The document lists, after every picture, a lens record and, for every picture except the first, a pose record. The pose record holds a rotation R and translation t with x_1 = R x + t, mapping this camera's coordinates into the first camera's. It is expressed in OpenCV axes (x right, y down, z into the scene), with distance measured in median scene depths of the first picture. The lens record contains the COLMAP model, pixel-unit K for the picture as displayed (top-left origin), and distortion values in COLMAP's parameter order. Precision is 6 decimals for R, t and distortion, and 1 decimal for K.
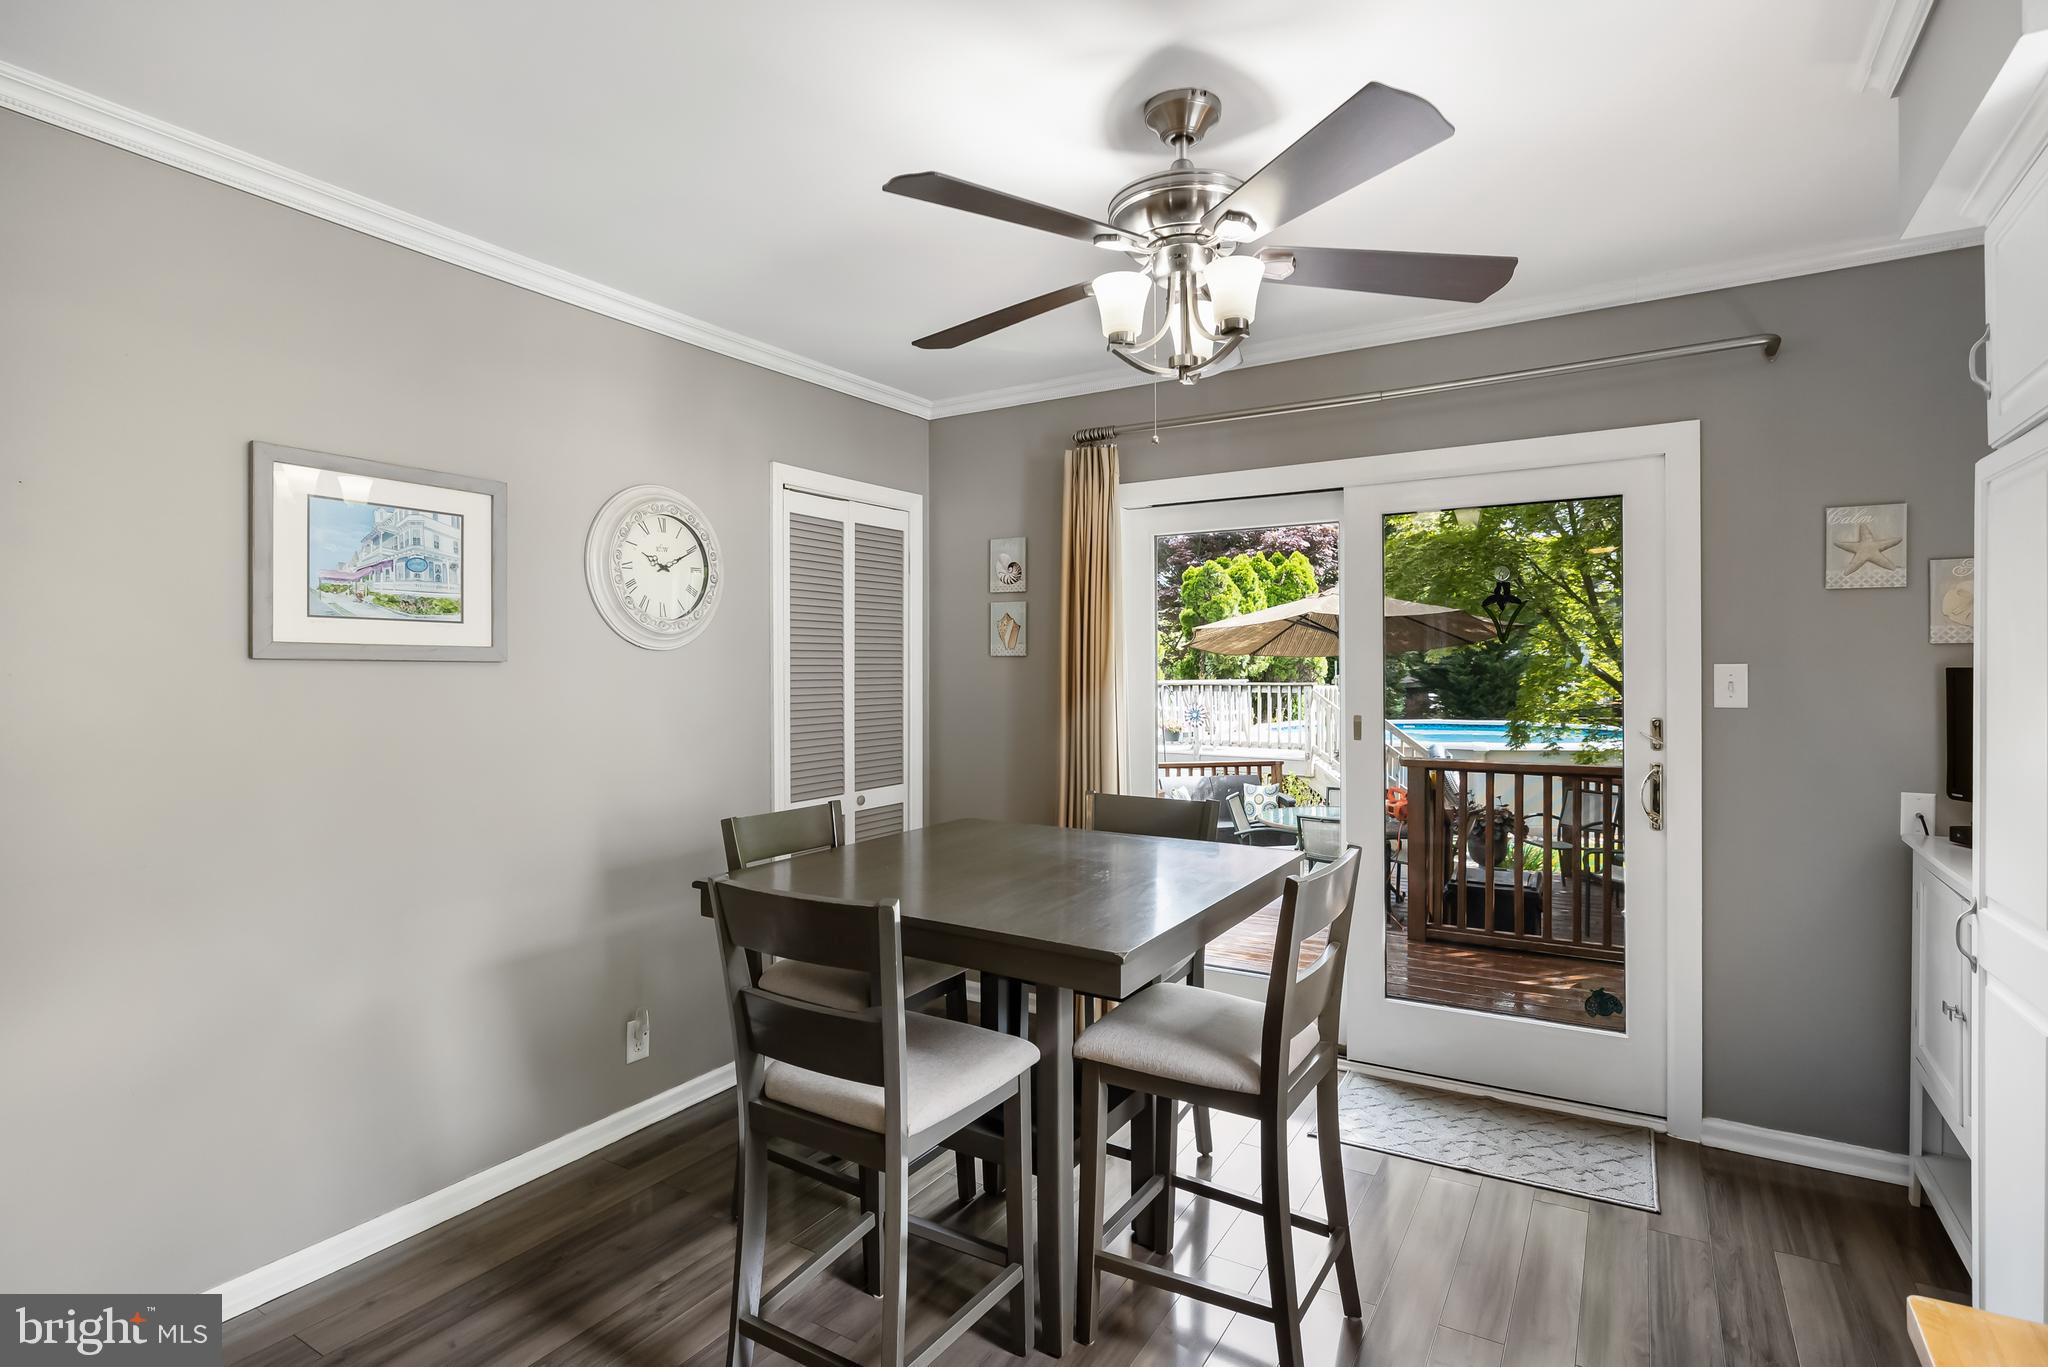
lens RADIAL K [[1014.5, 0, 1035.6], [0, 1014.5, 682.3], [0, 0, 1]] dist [-0.006138, -0.000875]
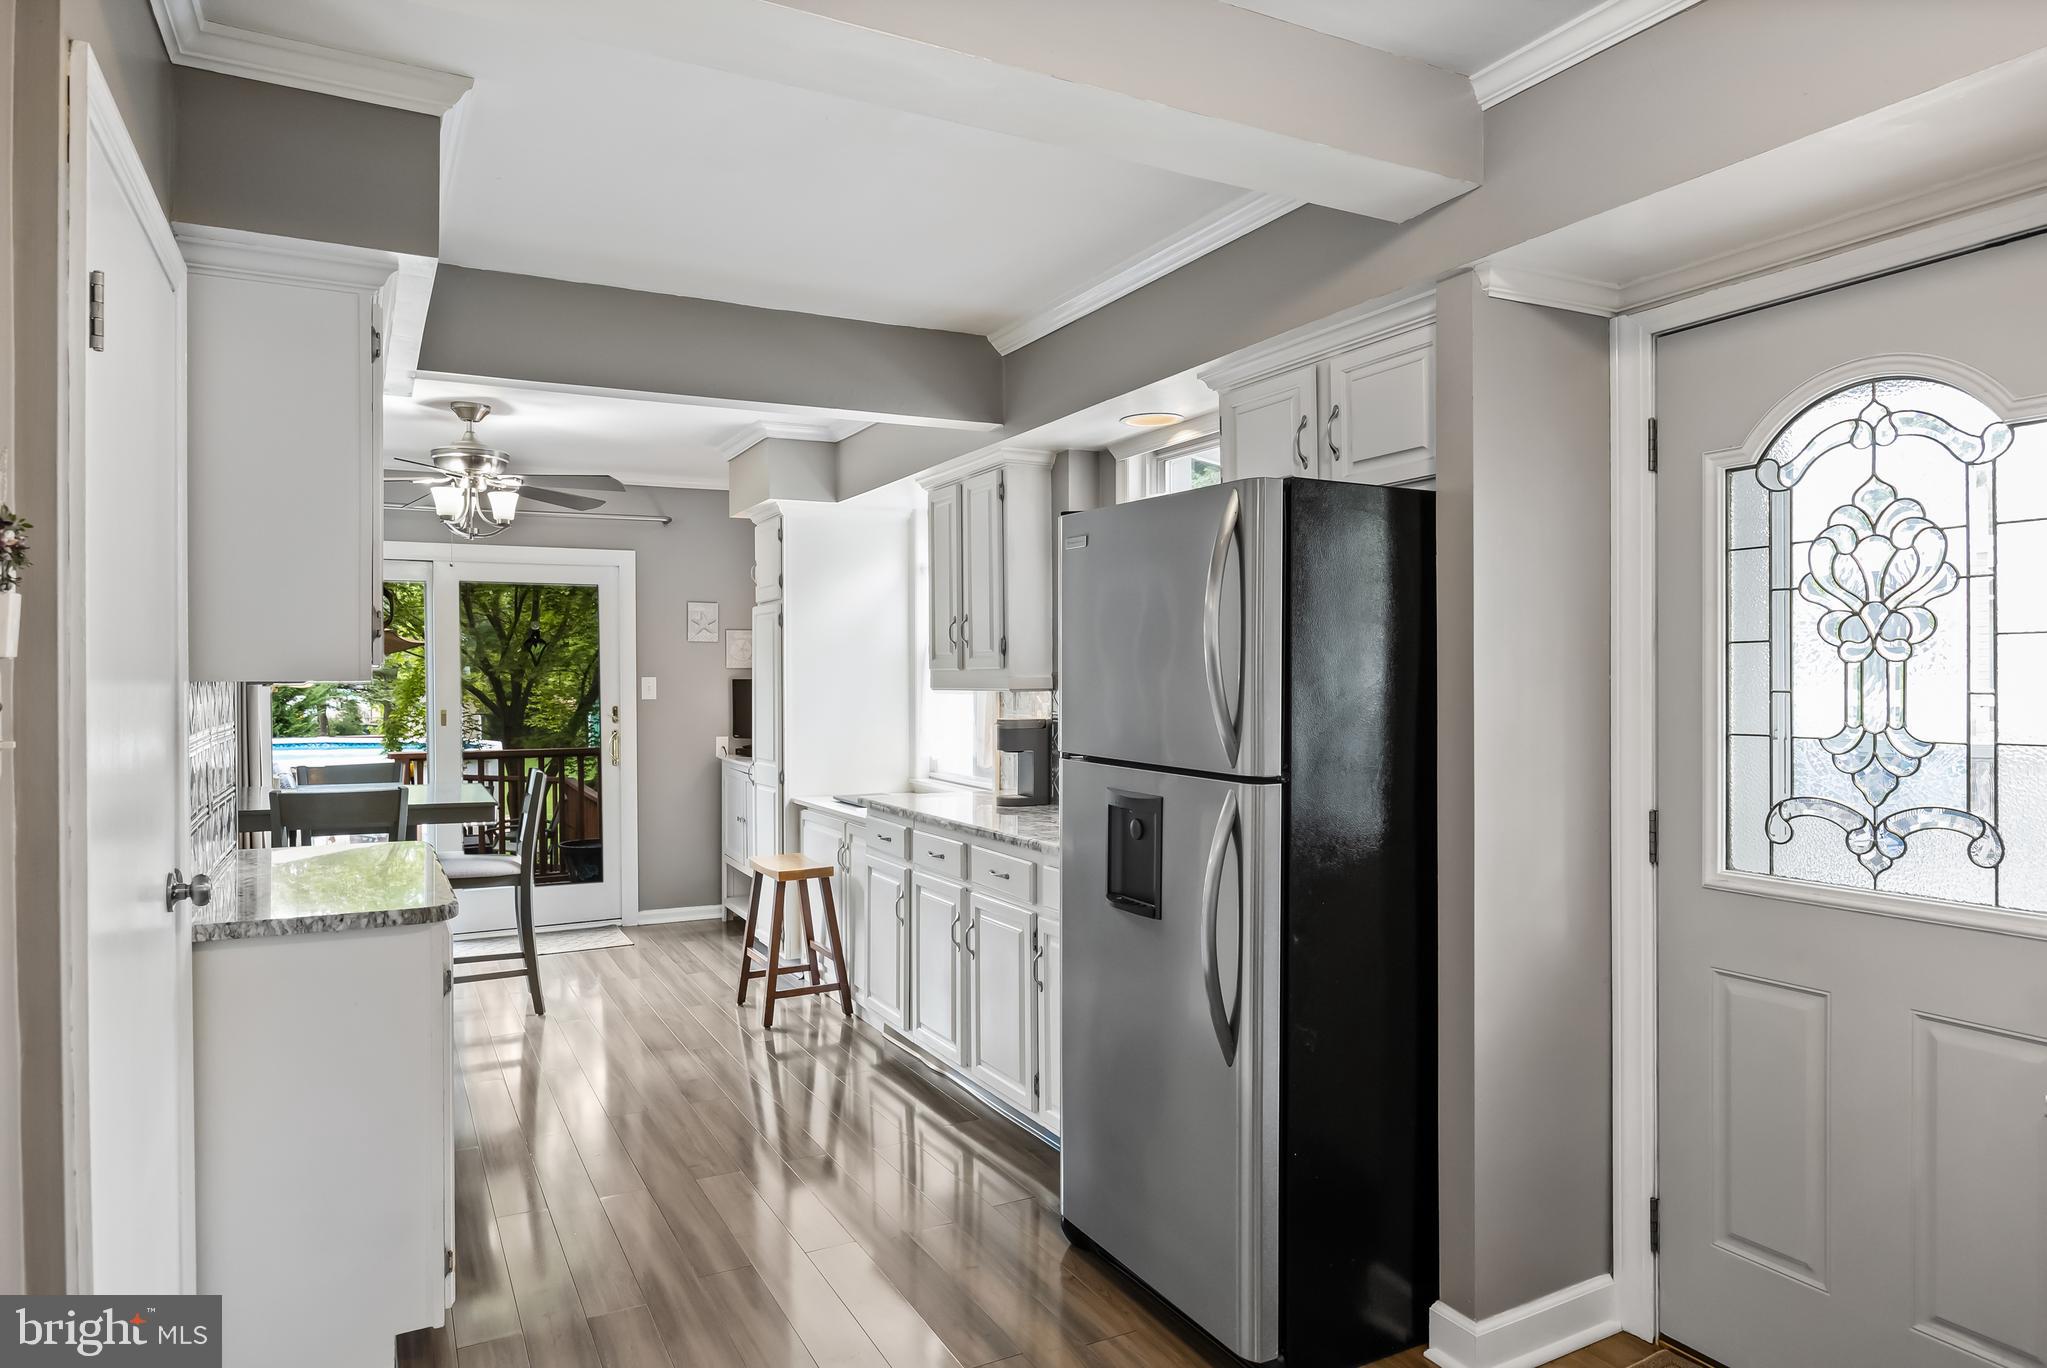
lens RADIAL K [[1222.7, 0, 1003.0], [0, 1222.7, 679.5], [0, 0, 1]] dist [-0.000657, -0.020239]
pose [[0.528087, -0.006844, 0.849163, -0.907971], [0.006641, 0.999970, 0.003930, -0.017511], [-0.849164, 0.003564, 0.528117, -0.787231]]
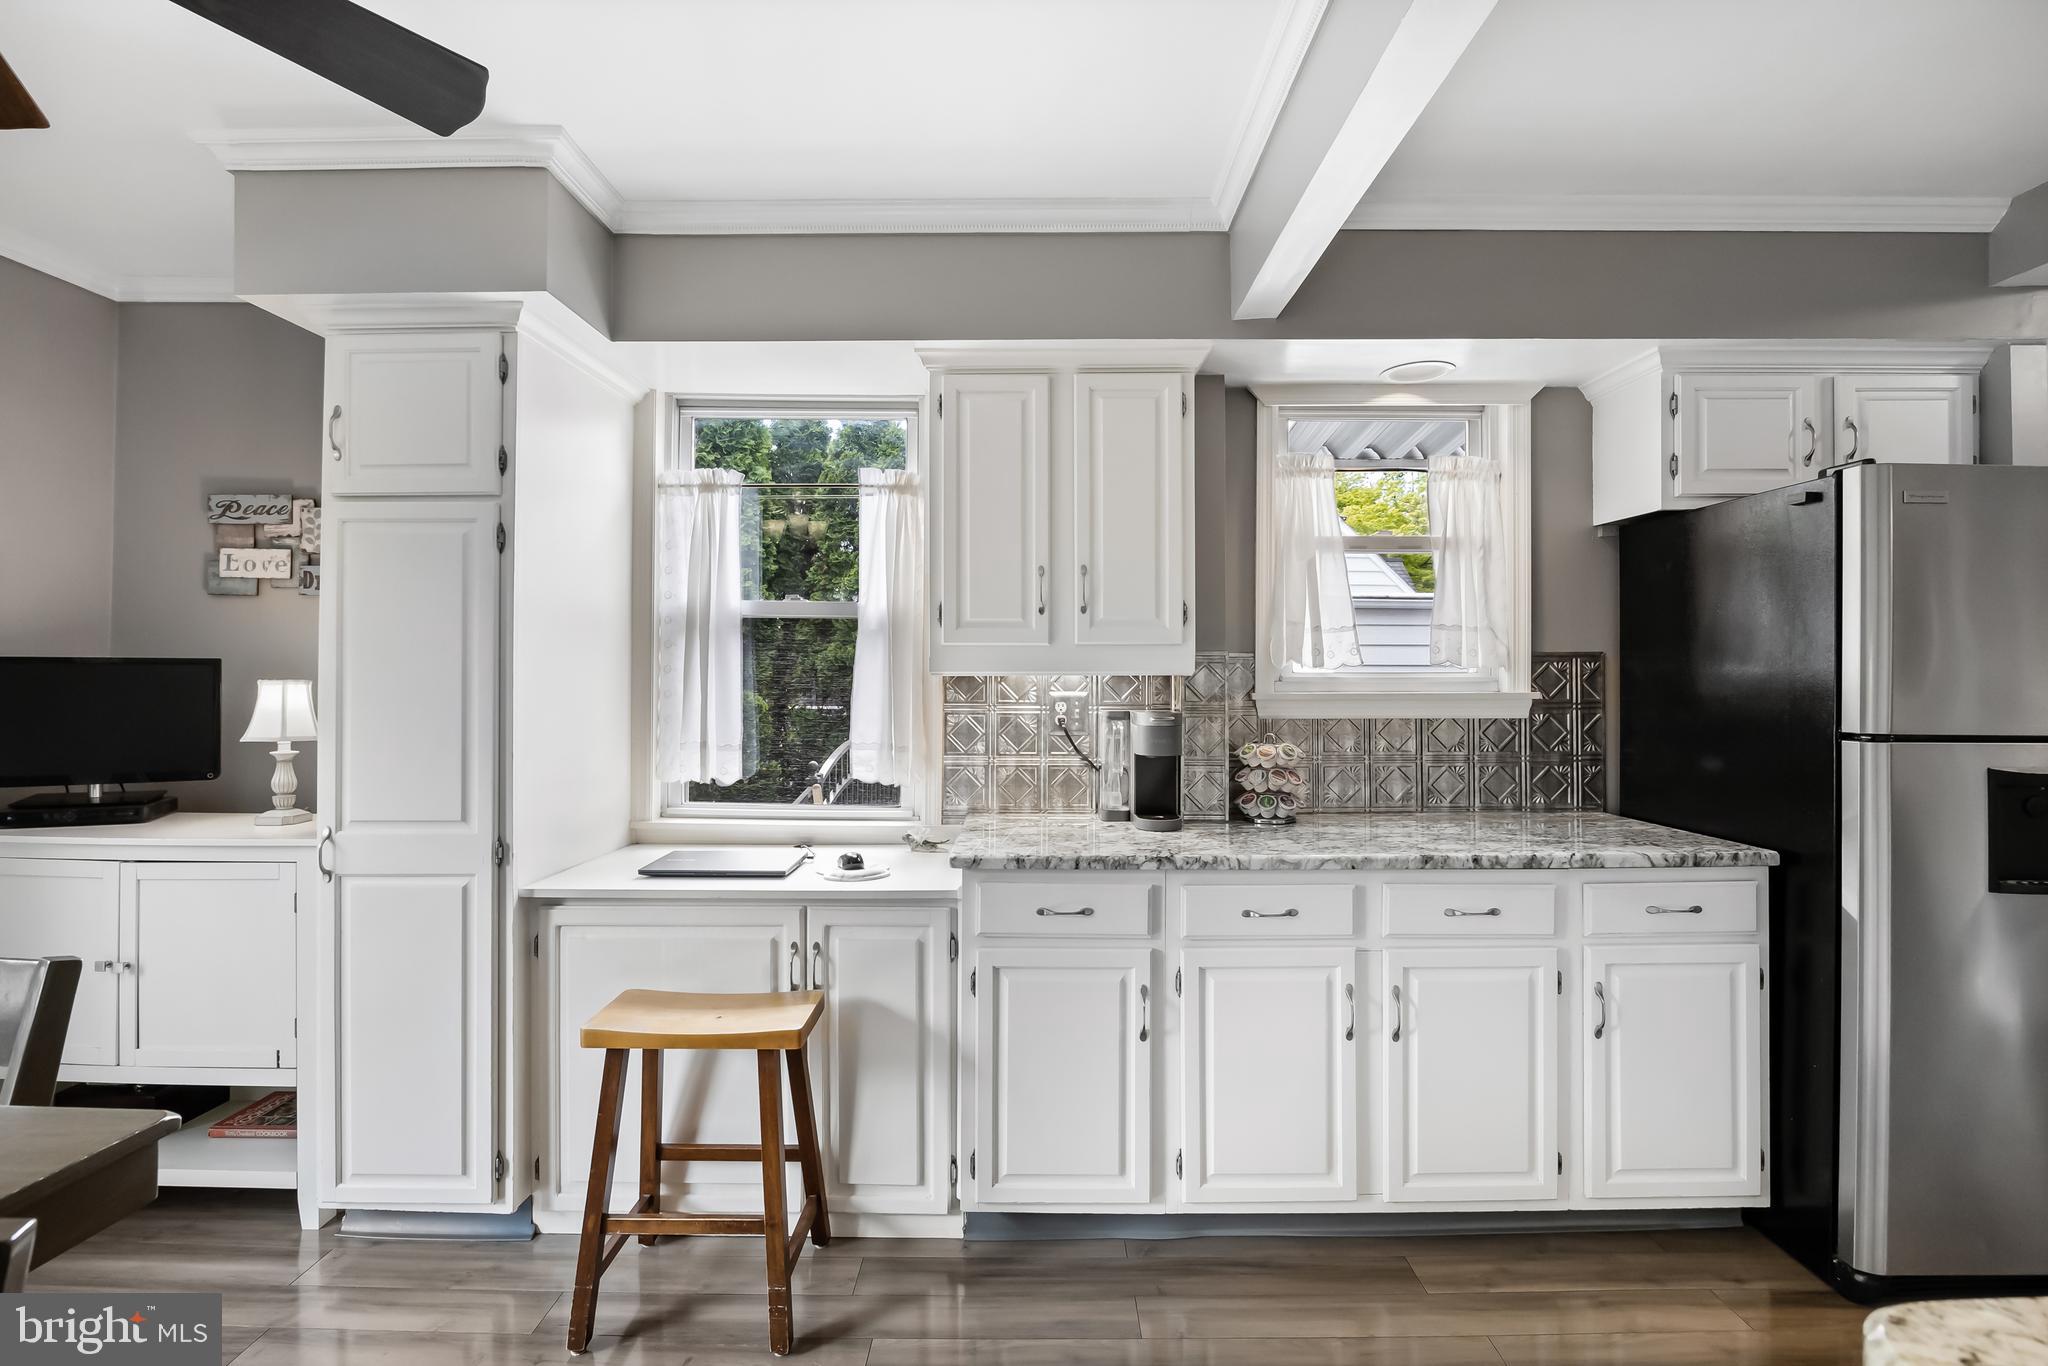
lens RADIAL K [[951.3, 0, 1032.5], [0, 951.3, 668.8], [0, 0, 1]] dist [-0.013390, 0.001021]
pose [[-0.499177, 0.003985, 0.866491, -0.351966], [-0.002032, 0.999981, -0.005770, 0.000054], [-0.866498, -0.004641, -0.499159, 0.456942]]
